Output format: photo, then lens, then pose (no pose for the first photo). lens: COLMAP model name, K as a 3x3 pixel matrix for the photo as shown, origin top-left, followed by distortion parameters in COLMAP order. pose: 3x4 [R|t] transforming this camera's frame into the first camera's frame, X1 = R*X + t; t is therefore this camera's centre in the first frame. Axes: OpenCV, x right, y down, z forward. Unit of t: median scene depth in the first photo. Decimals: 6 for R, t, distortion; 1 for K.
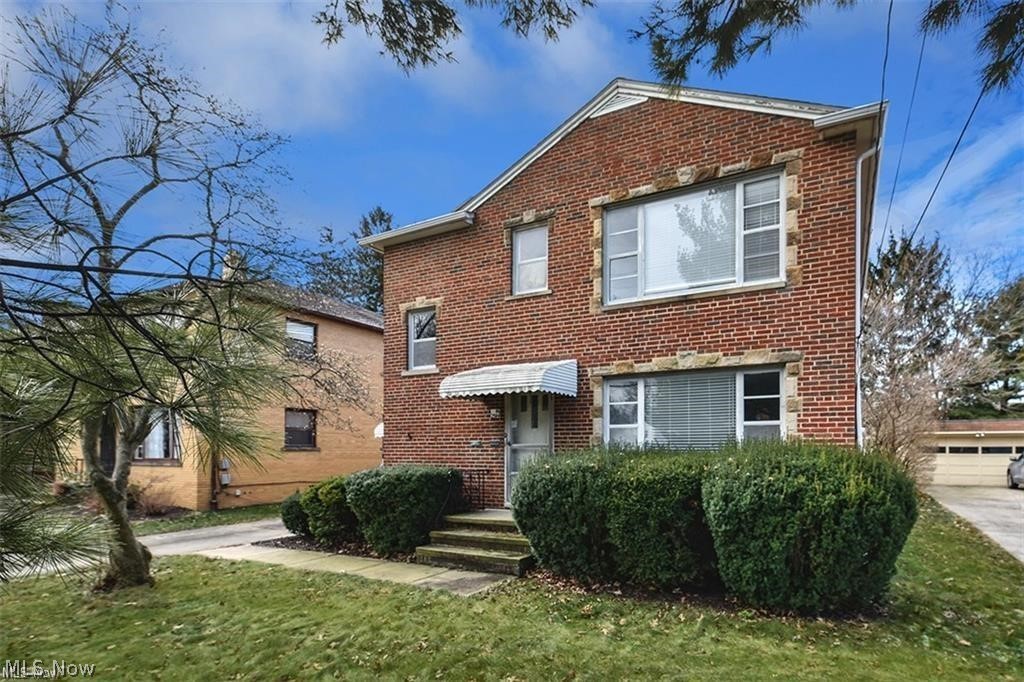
lens RADIAL K [[463.0, 0, 512.0], [0, 463.0, 368.3], [0, 0, 1]] dist [-0.001237, -0.000018]
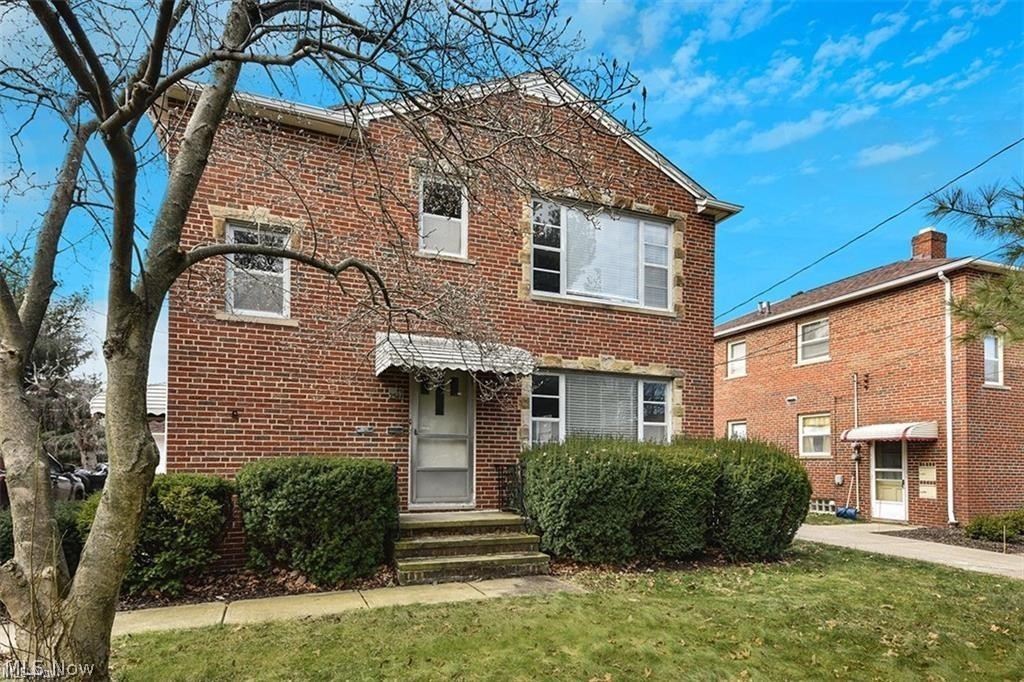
lens RADIAL K [[573.4, 0, 512.0], [0, 573.4, 341.0], [0, 0, 1]] dist [0.022948, 0.000012]
pose [[0.667119, 0.160158, 0.727531, -0.772104], [-0.145845, 0.985796, -0.083278, 0.076321], [-0.730535, -0.050551, 0.681001, 0.232937]]
